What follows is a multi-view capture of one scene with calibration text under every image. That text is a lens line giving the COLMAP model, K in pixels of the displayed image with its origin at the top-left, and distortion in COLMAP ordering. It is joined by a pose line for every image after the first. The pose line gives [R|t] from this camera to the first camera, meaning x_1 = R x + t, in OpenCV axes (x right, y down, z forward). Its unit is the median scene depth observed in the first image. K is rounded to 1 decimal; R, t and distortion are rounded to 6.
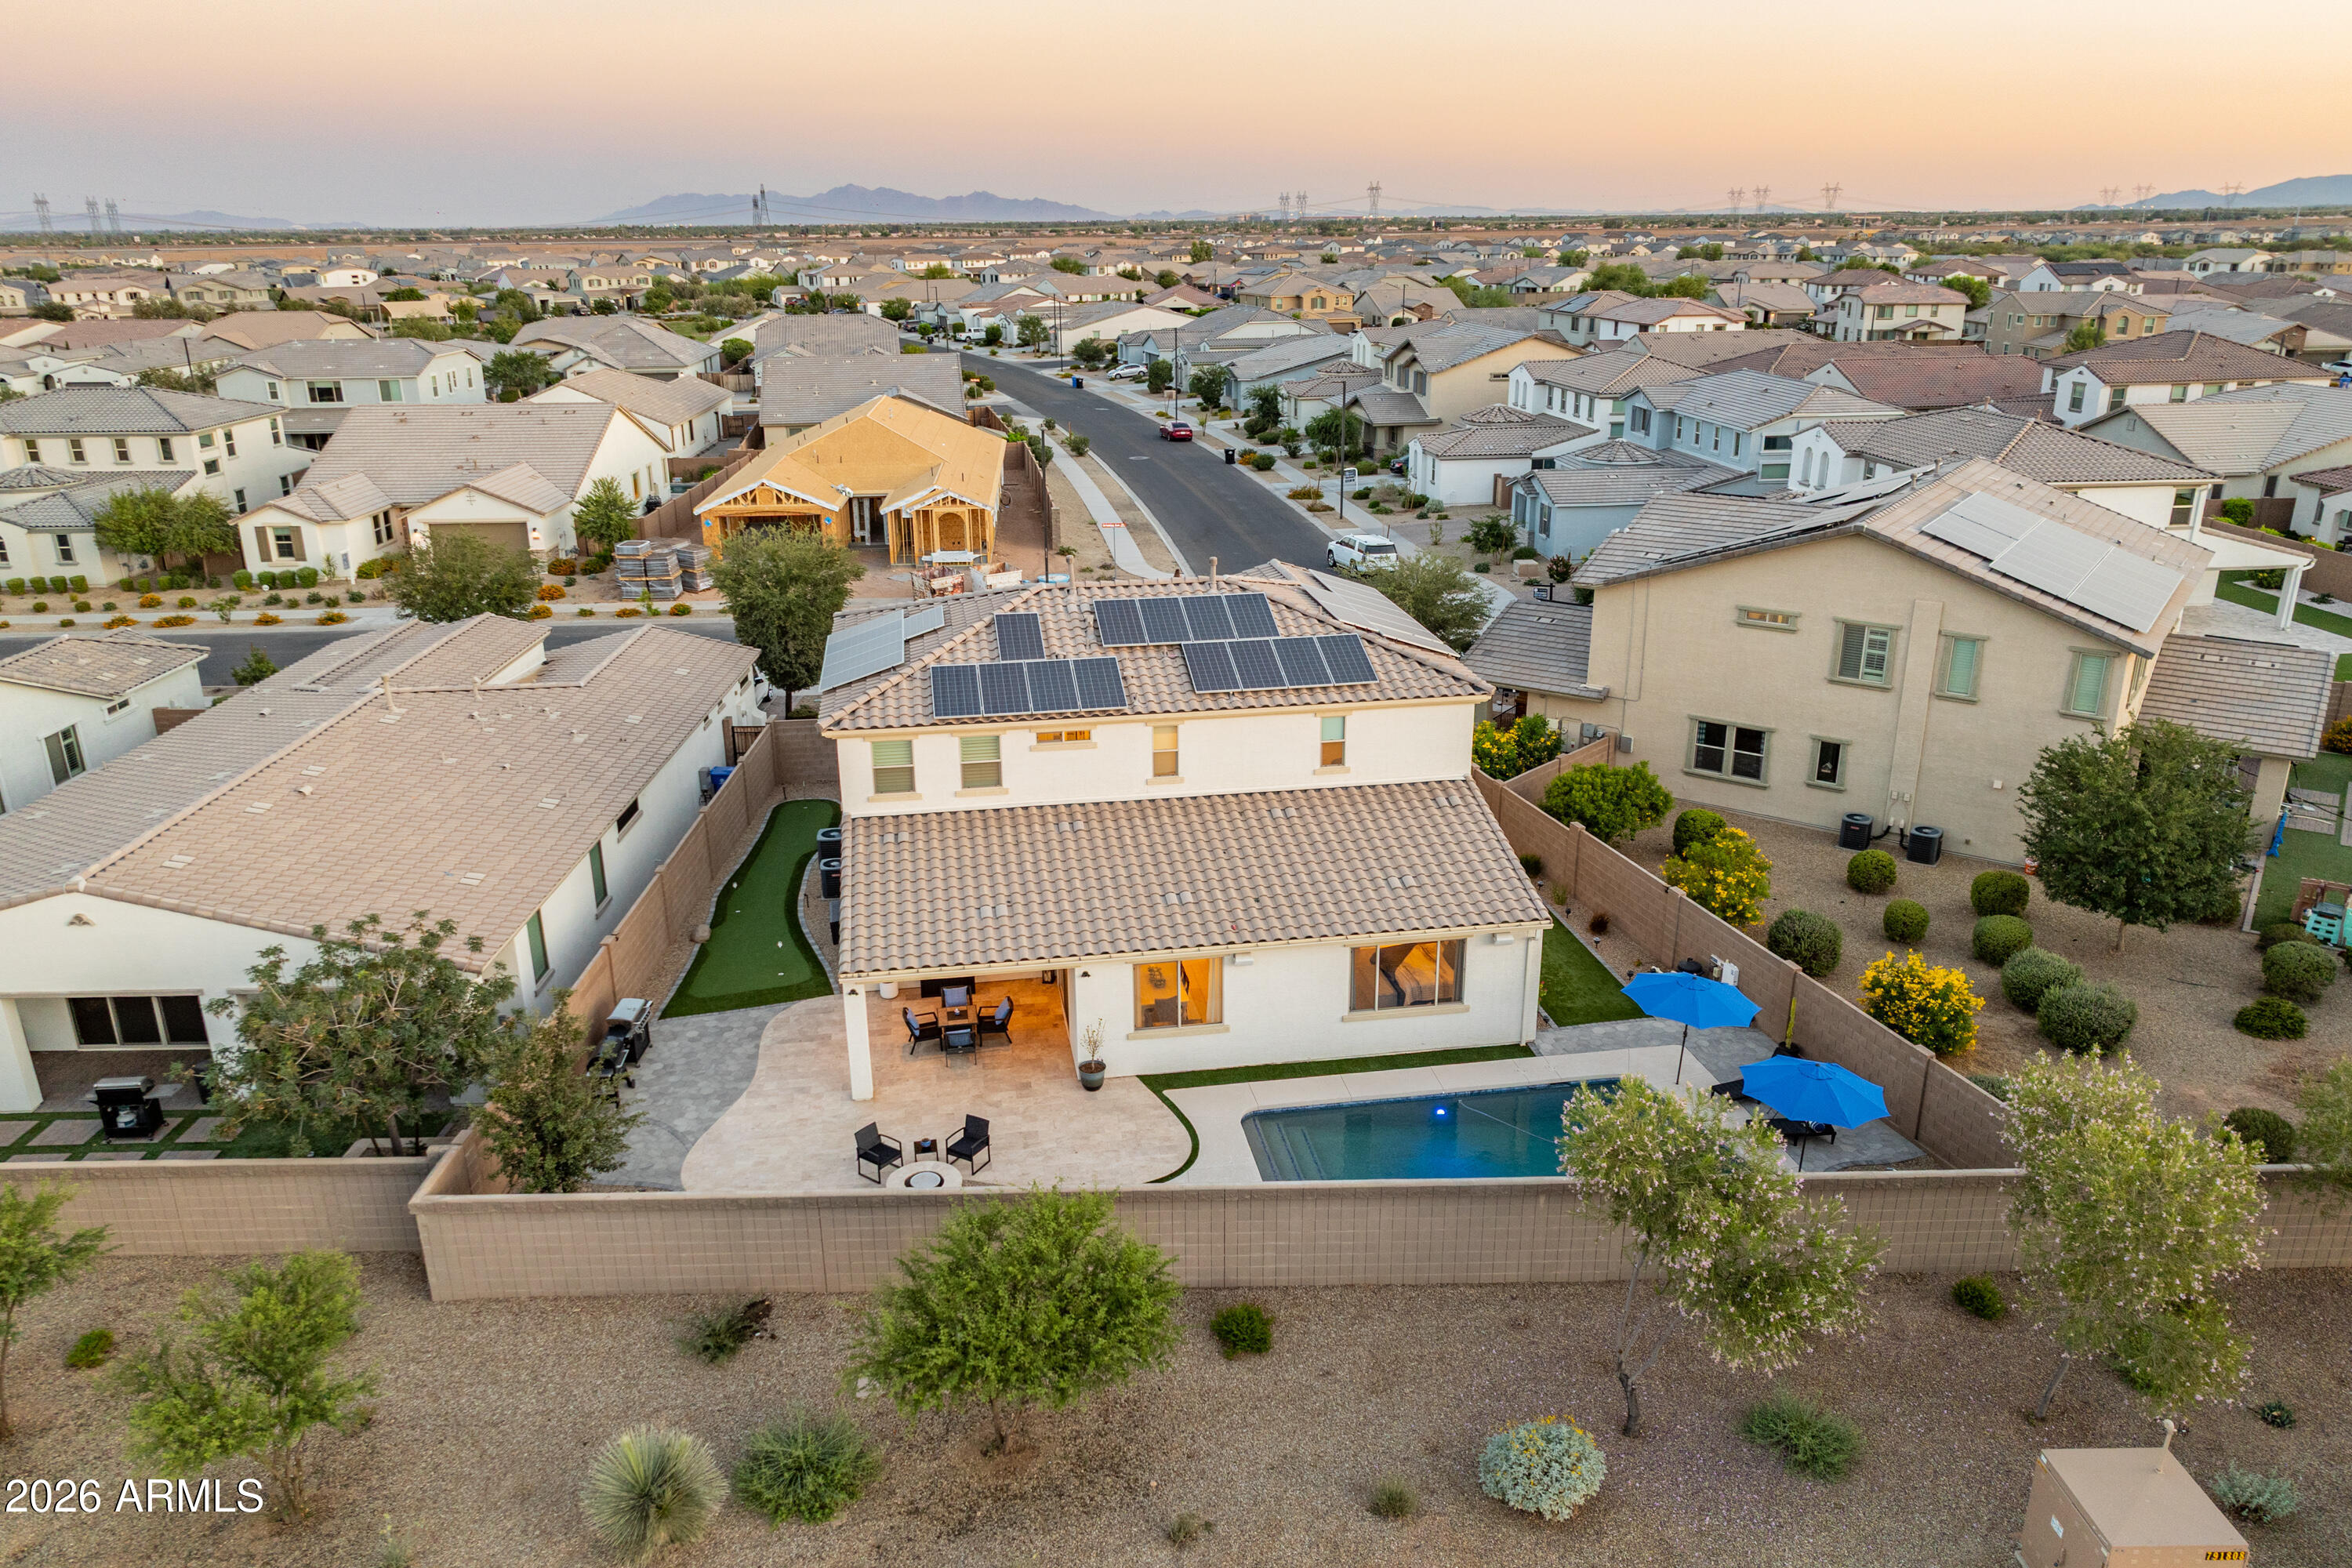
lens RADIAL K [[1641.4, 0, 1166.2], [0, 1641.4, 780.8], [0, 0, 1]] dist [-0.009556, 0.009111]
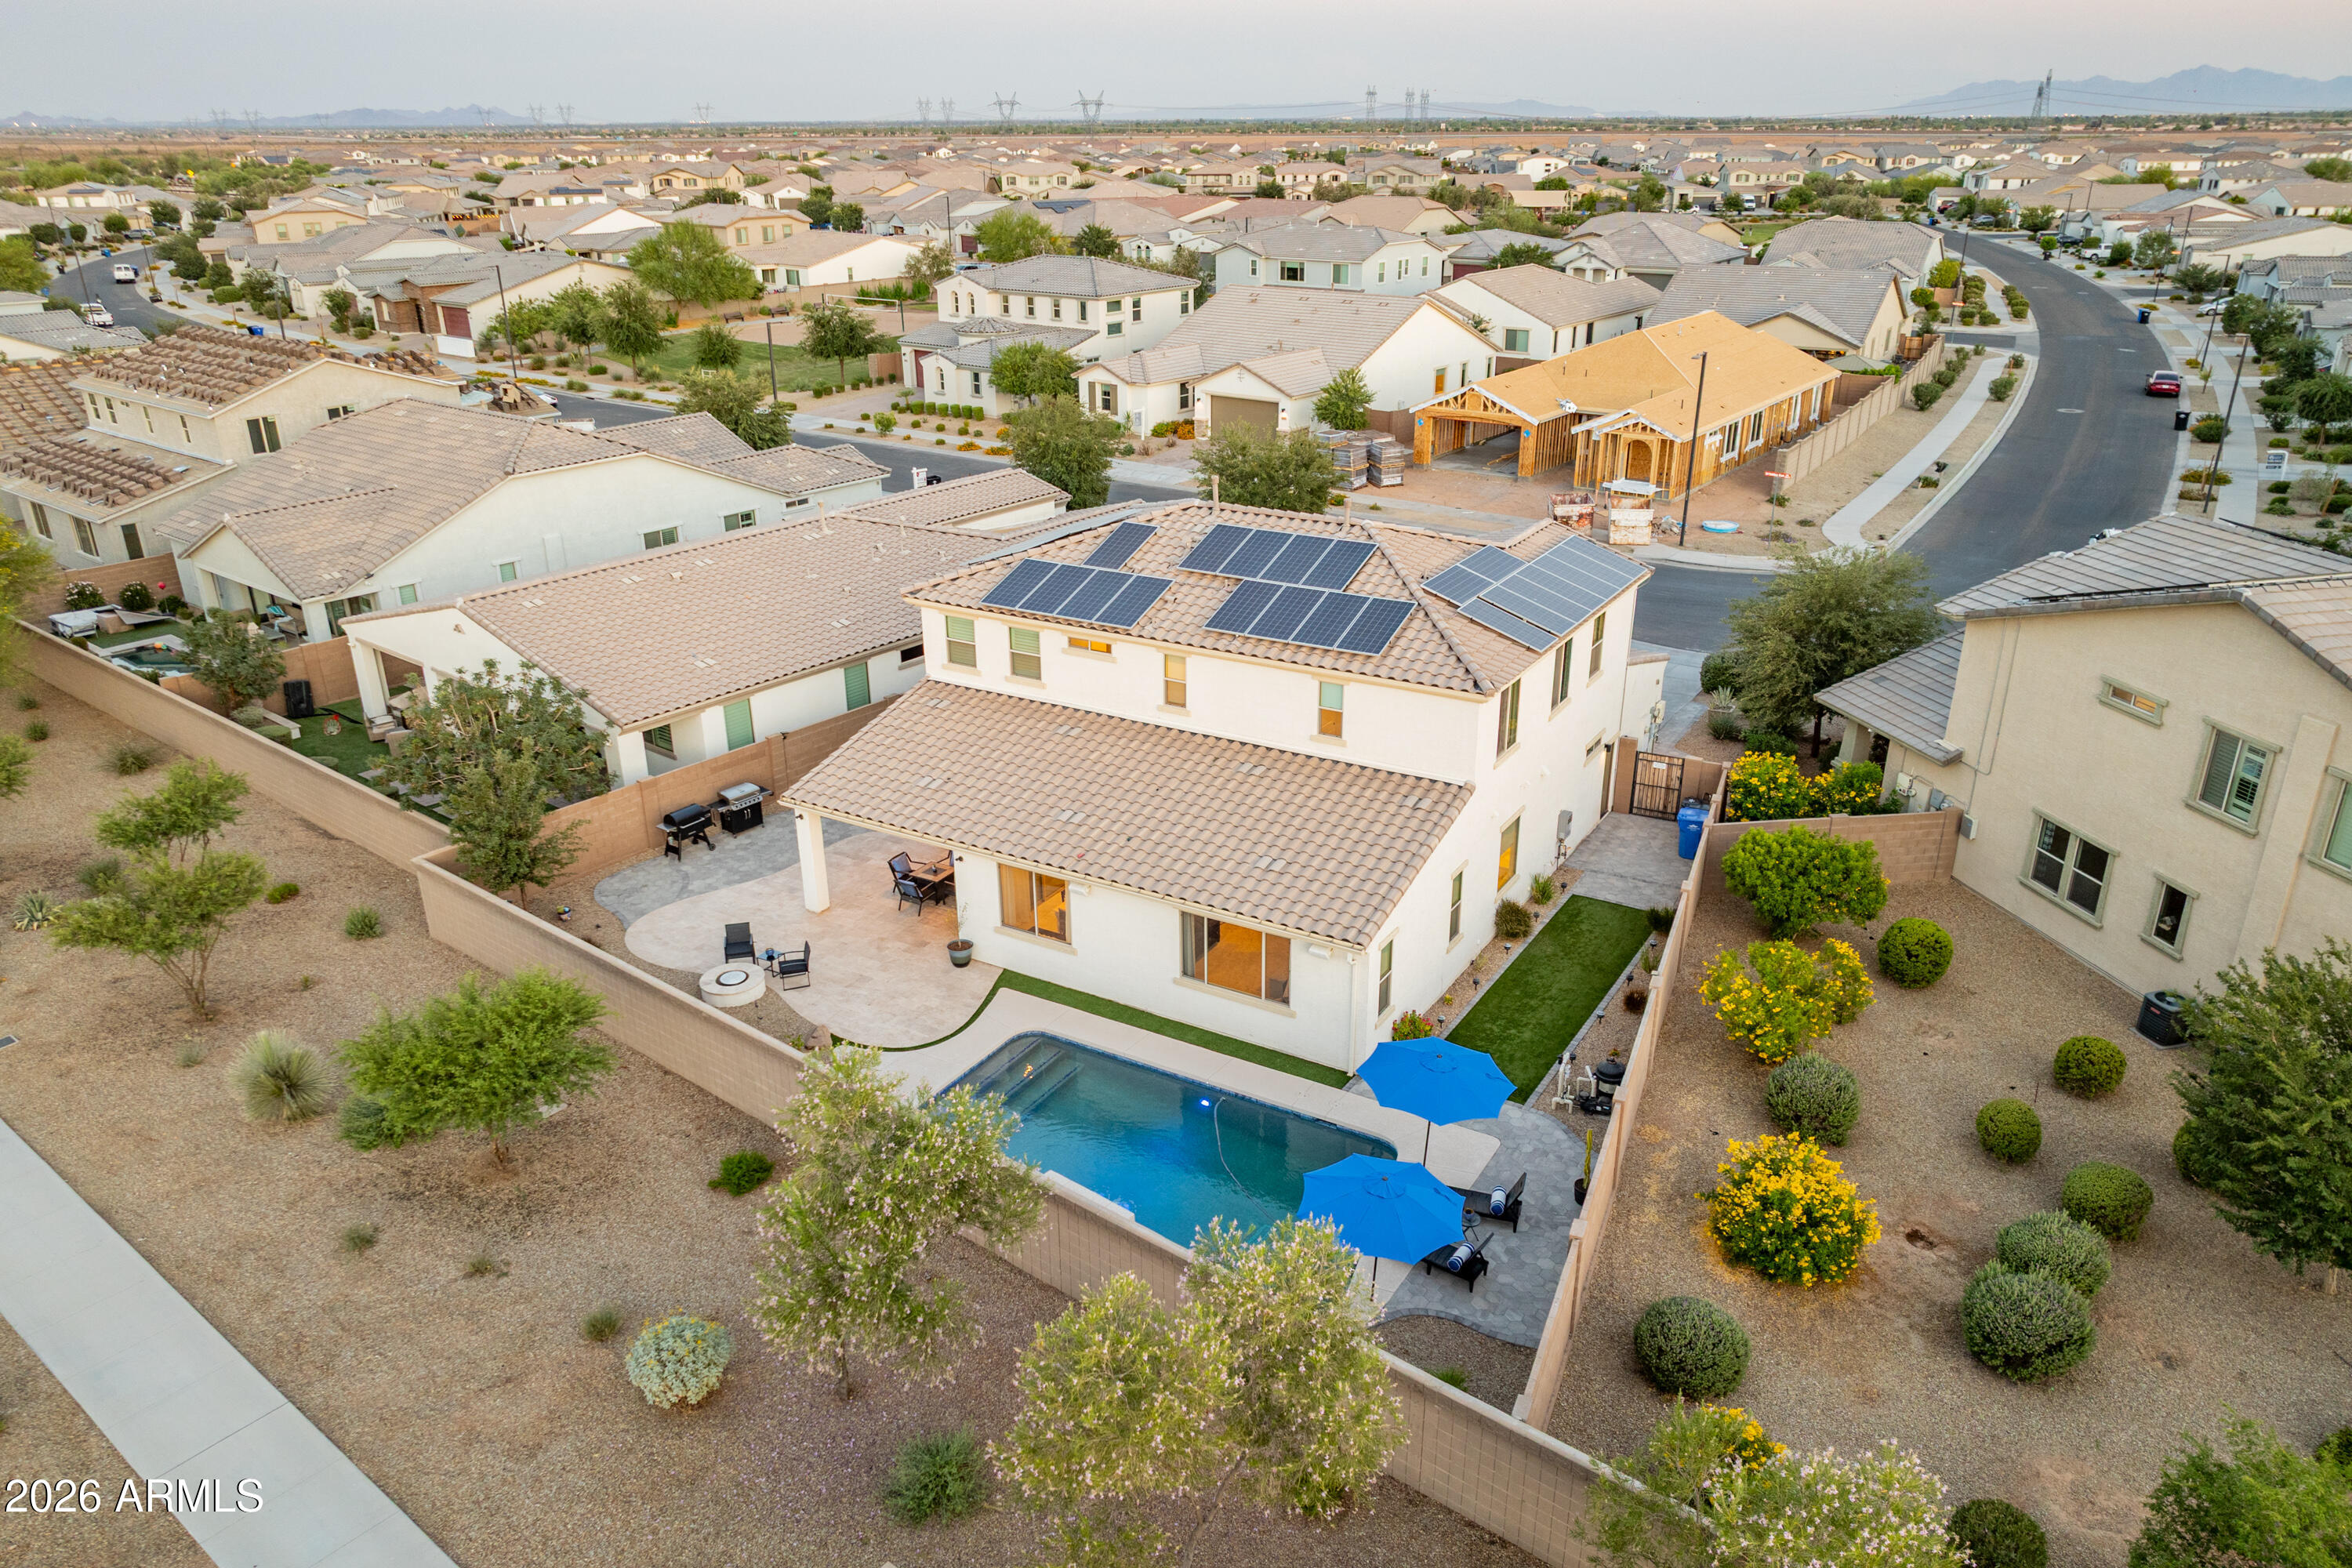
lens RADIAL K [[1641.4, 0, 1171.4], [0, 1641.4, 803.6], [0, 0, 1]] dist [-0.009556, 0.009111]
pose [[0.763865, 0.251747, -0.594251, 0.275590], [-0.208787, 0.967662, 0.141557, -0.039183], [0.610671, 0.015941, 0.791724, 0.095767]]
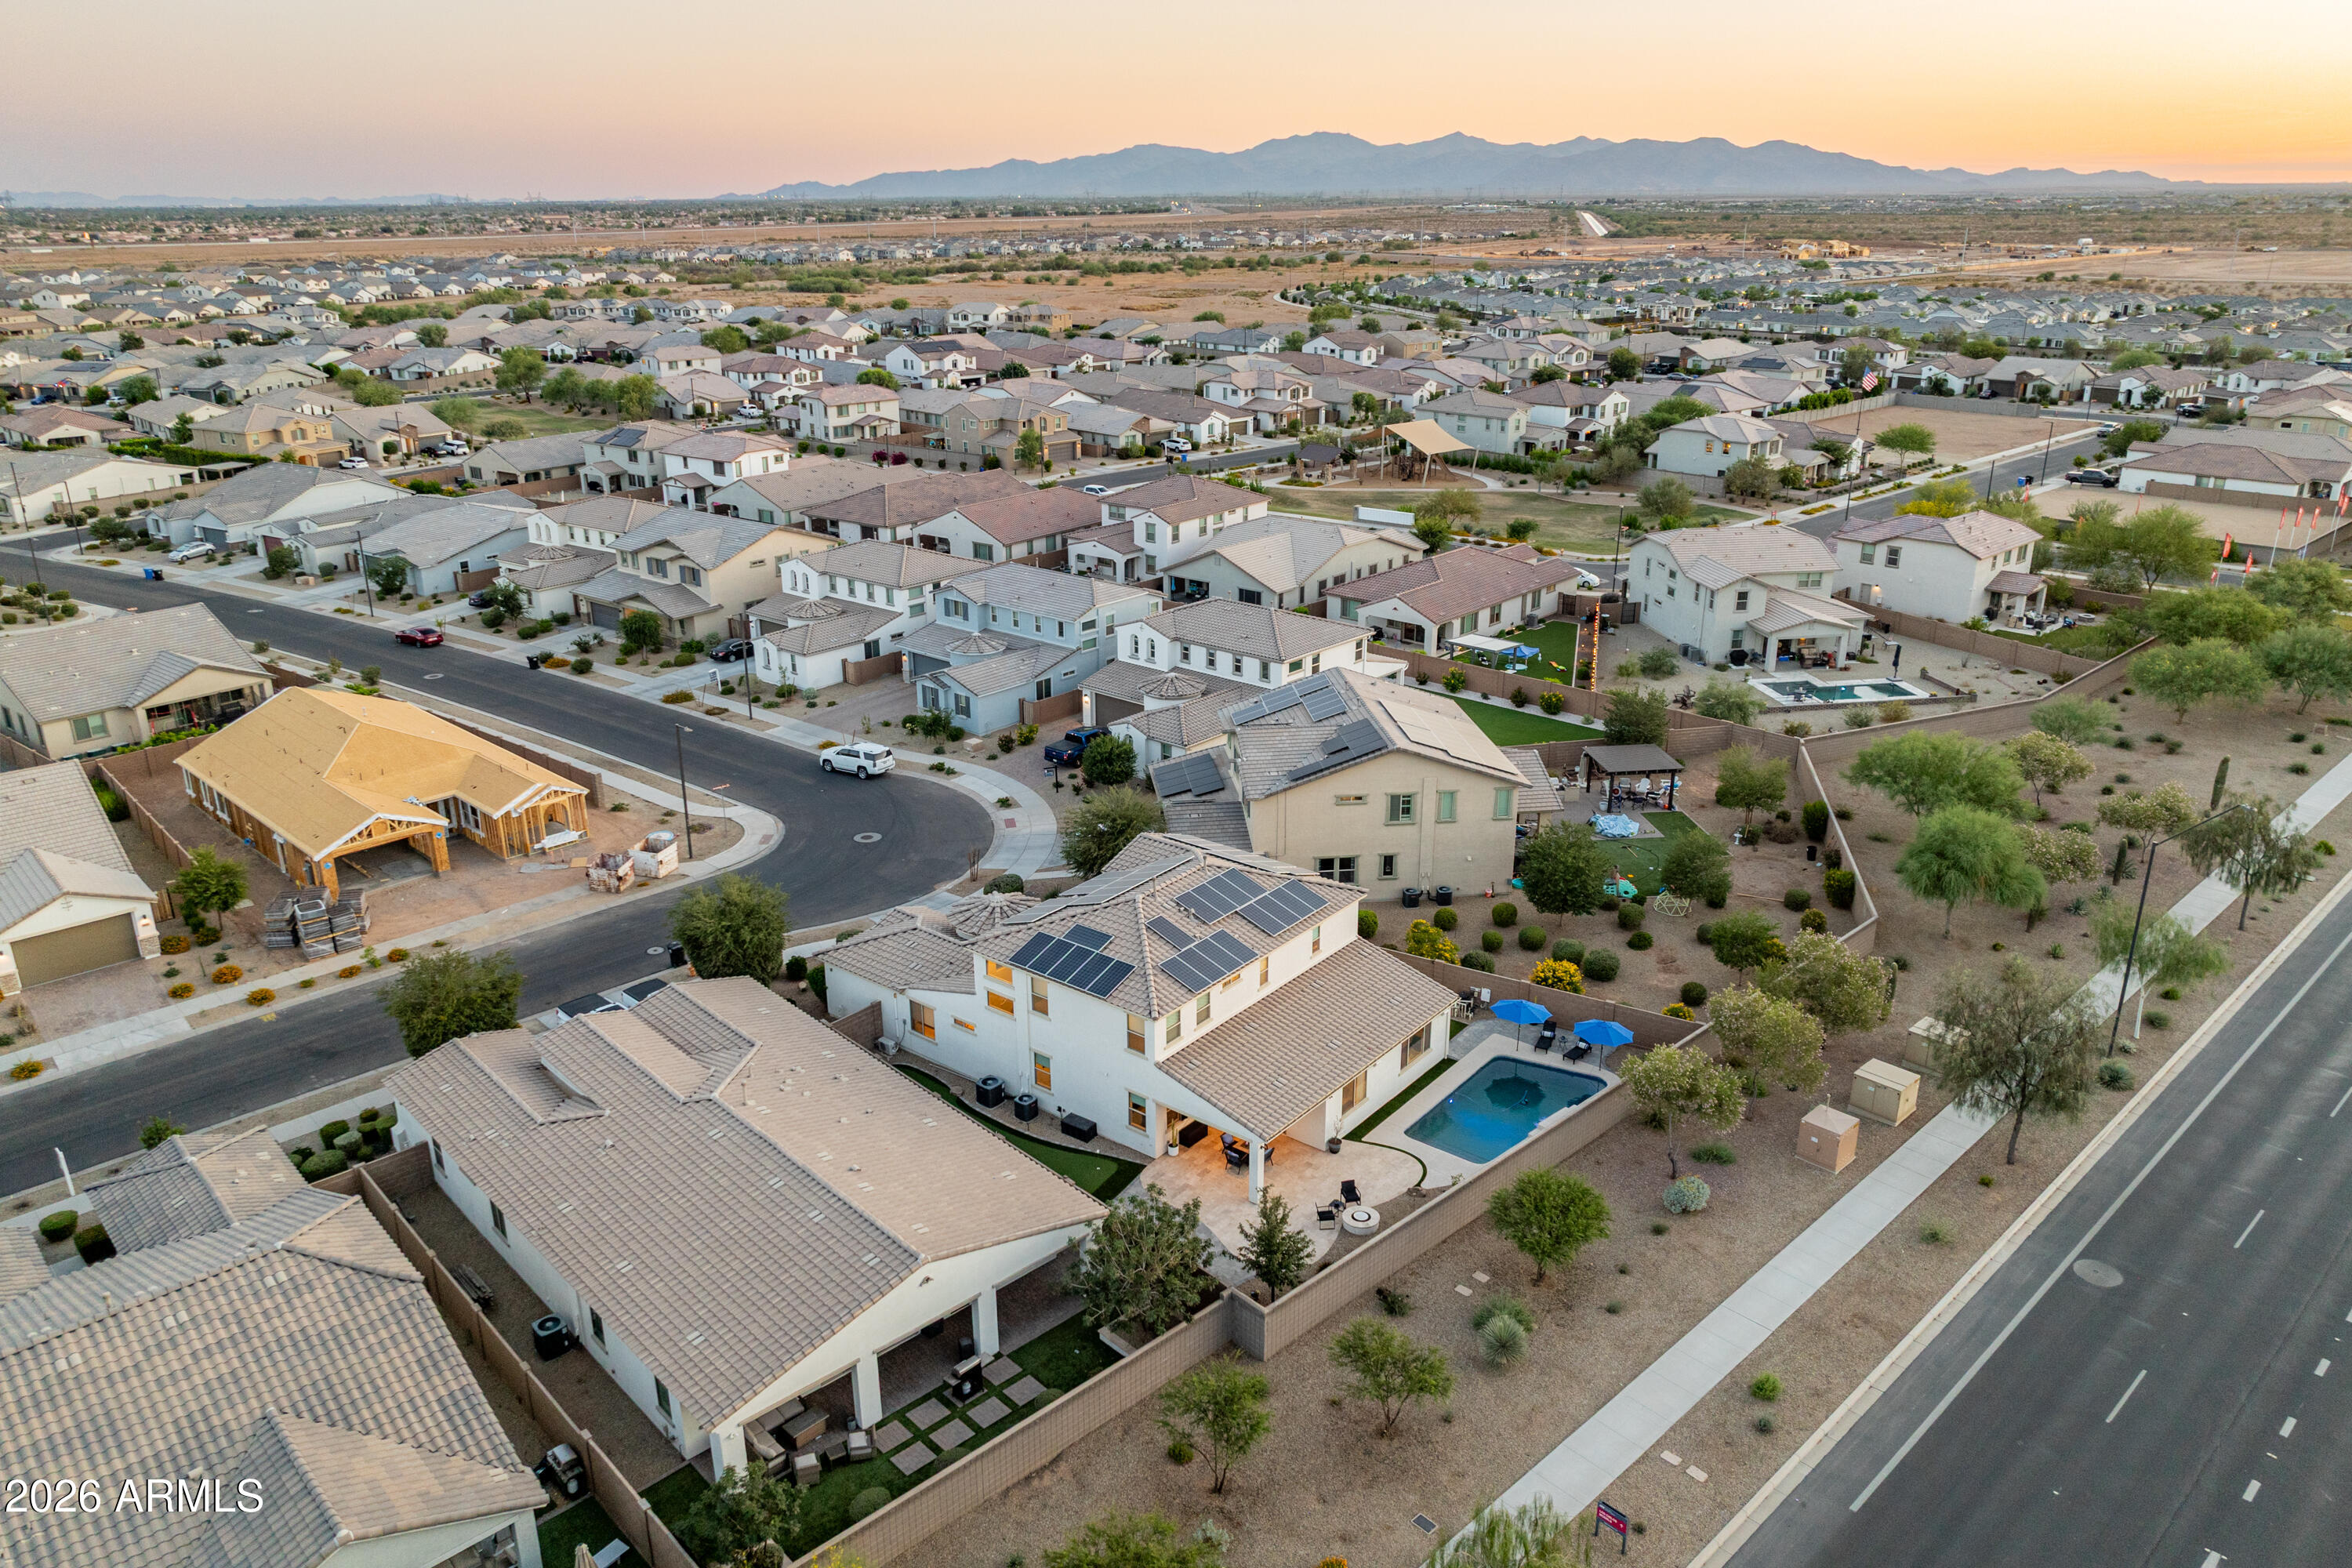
lens RADIAL K [[1641.4, 0, 1165.9], [0, 1641.4, 780.5], [0, 0, 1]] dist [-0.009556, 0.009111]
pose [[0.737561, -0.225779, 0.636418, -0.546575], [0.219888, 0.971385, 0.089780, -0.188635], [-0.638477, 0.073722, 0.766102, -0.162161]]
